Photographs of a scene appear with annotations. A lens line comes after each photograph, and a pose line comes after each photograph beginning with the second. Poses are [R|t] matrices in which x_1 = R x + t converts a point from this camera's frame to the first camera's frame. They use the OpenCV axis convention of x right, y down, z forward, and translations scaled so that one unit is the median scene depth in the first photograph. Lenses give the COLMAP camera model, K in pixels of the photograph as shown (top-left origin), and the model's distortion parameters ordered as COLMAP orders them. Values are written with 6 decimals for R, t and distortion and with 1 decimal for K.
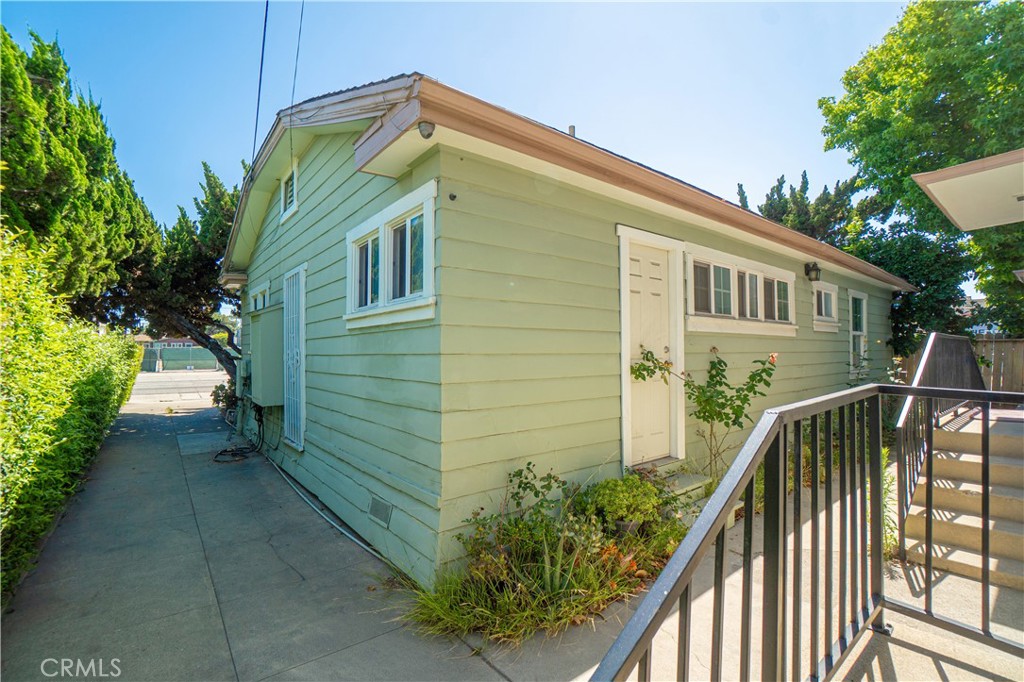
lens RADIAL K [[451.1, 0, 492.0], [0, 451.1, 352.9], [0, 0, 1]] dist [-0.063773, 0.022708]
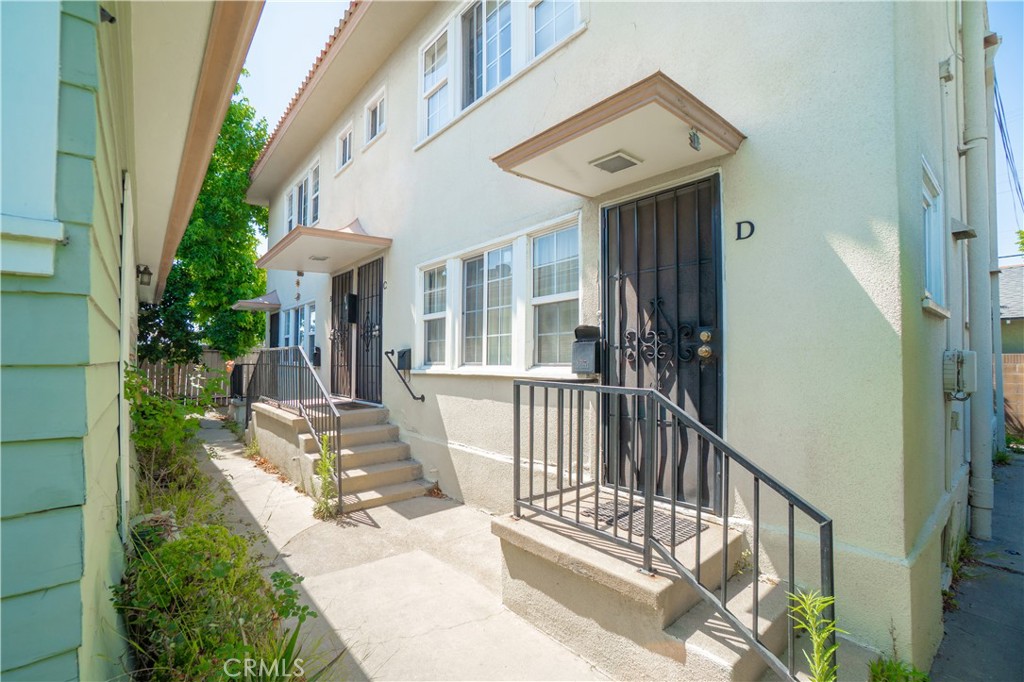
lens RADIAL K [[451.1, 0, 492.0], [0, 451.1, 352.9], [0, 0, 1]] dist [-0.063773, 0.022708]
pose [[-0.020830, 0.017279, 0.999634, -0.342980], [-0.000534, 0.999850, -0.017294, -0.001514], [-0.999783, -0.000894, -0.020817, 0.408551]]
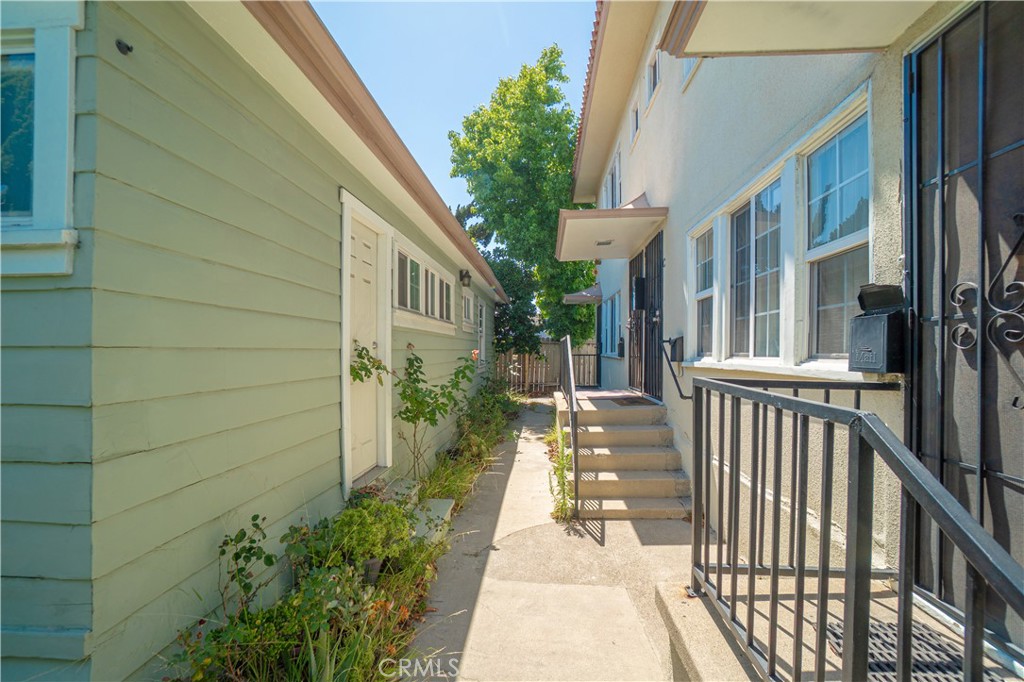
lens RADIAL K [[461.3, 0, 510.6], [0, 461.3, 351.0], [0, 0, 1]] dist [-0.066227, 0.025413]
pose [[0.658707, 0.005440, 0.752380, -0.116268], [-0.006227, 0.999979, -0.001779, 0.003378], [-0.752374, -0.003514, 0.658727, 0.210046]]
